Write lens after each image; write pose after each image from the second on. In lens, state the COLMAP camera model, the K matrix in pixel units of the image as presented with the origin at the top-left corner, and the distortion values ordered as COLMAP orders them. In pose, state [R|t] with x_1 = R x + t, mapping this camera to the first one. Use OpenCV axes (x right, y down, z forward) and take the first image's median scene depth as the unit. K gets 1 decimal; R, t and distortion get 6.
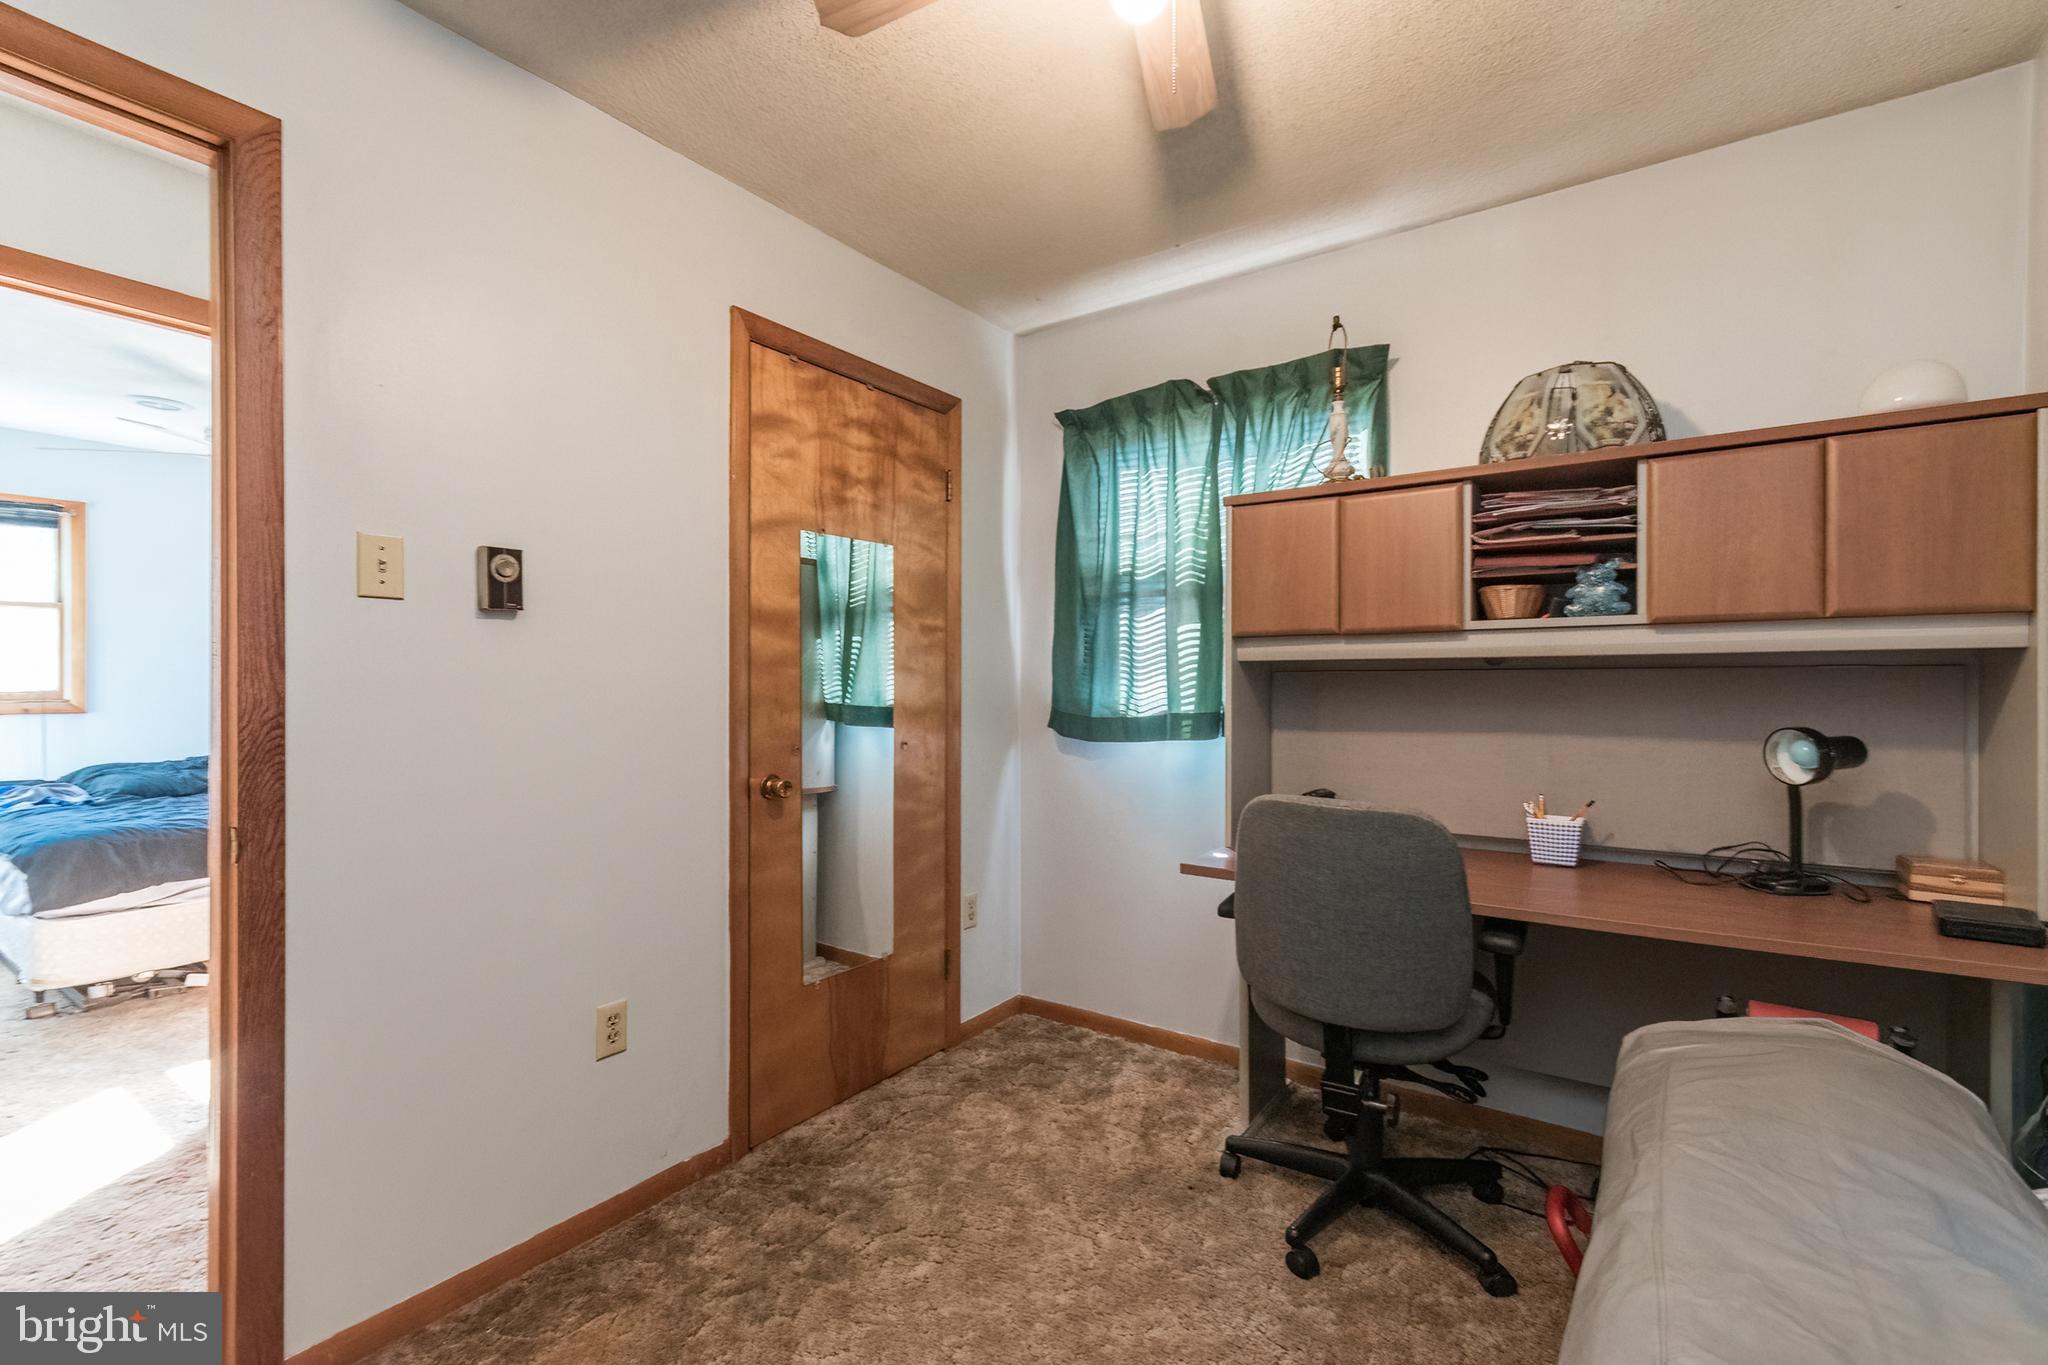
lens RADIAL K [[911.6, 0, 1043.9], [0, 911.6, 695.3], [0, 0, 1]] dist [0.010825, -0.003453]
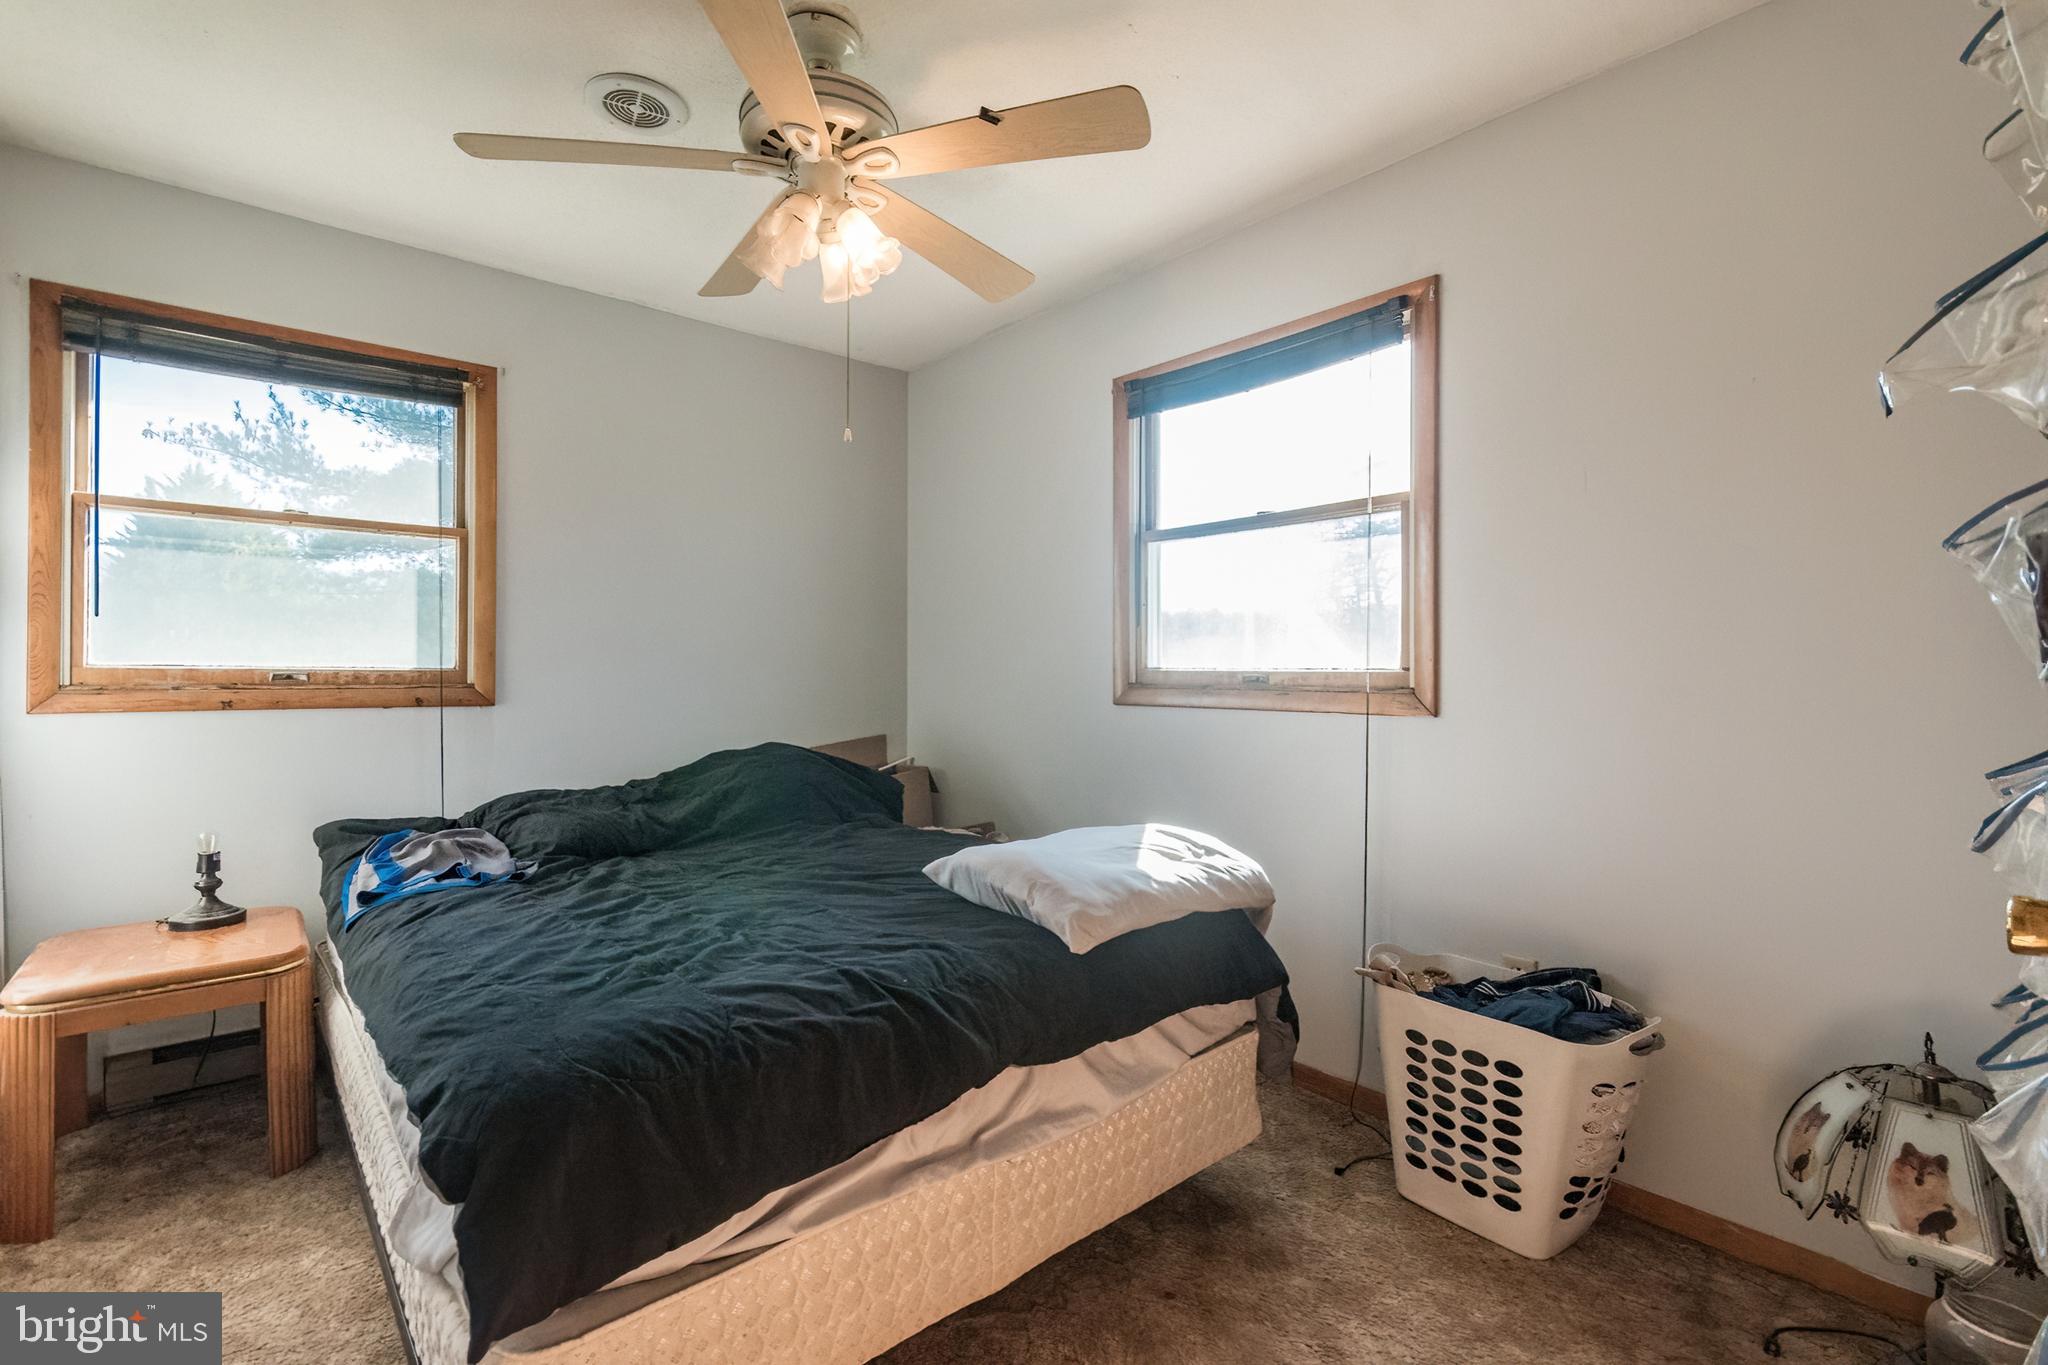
lens RADIAL K [[911.6, 0, 1007.7], [0, 911.6, 679.5], [0, 0, 1]] dist [0.010825, -0.003453]
pose [[0.970444, 0.011087, -0.241071, -0.573039], [-0.010603, 0.999938, 0.003304, -0.003693], [0.241093, -0.000650, 0.970502, 0.496881]]
